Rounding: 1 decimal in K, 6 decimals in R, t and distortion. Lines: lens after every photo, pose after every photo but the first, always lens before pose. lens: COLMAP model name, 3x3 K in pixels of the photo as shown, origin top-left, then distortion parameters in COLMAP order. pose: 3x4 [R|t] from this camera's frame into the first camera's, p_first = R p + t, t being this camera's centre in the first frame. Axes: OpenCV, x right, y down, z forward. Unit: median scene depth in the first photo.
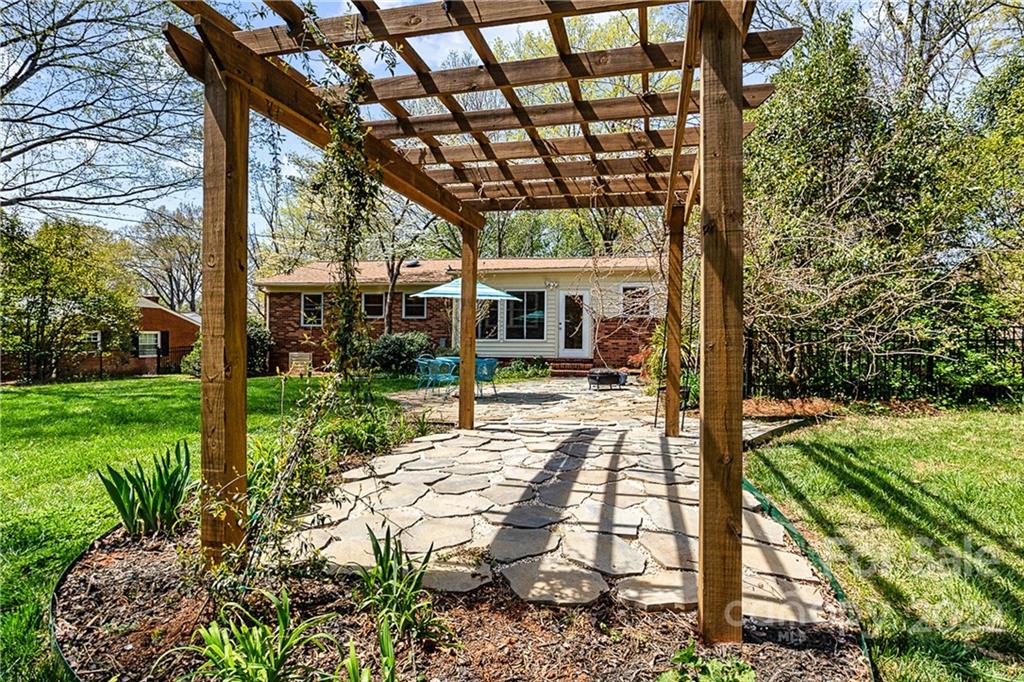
lens RADIAL K [[514.7, 0, 515.9], [0, 514.7, 331.6], [0, 0, 1]] dist [-0.026533, 0.001435]
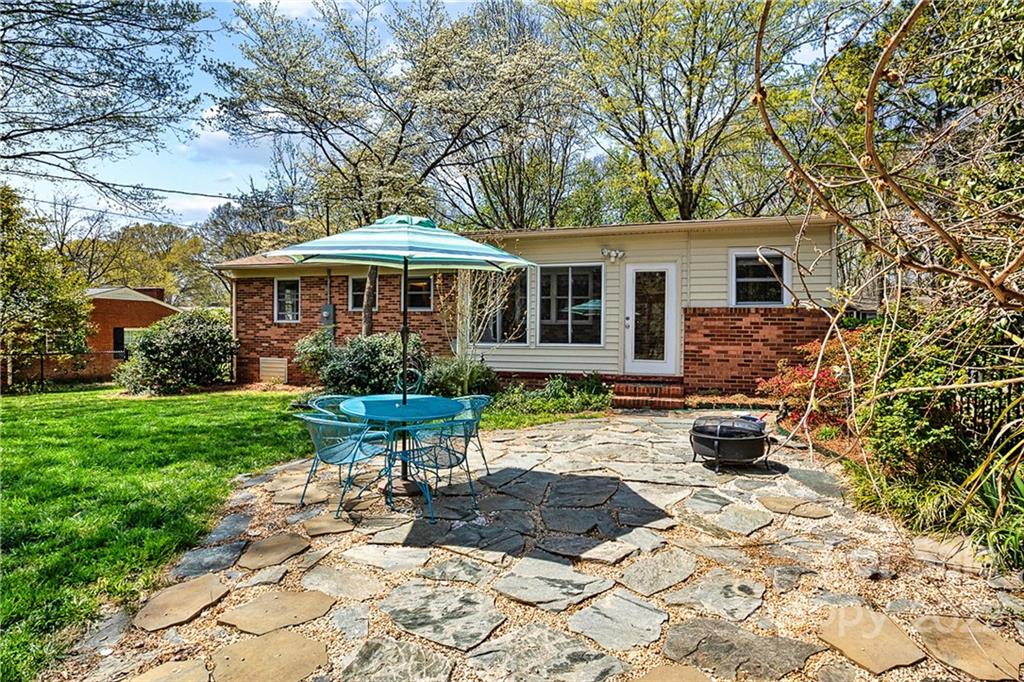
lens RADIAL K [[519.5, 0, 517.5], [0, 519.5, 325.2], [0, 0, 1]] dist [-0.027242, 0.000774]
pose [[0.993488, -0.002802, -0.113902, 0.026209], [0.003011, 0.999994, 0.001663, -0.008679], [0.113897, -0.001995, 0.993491, 0.364576]]
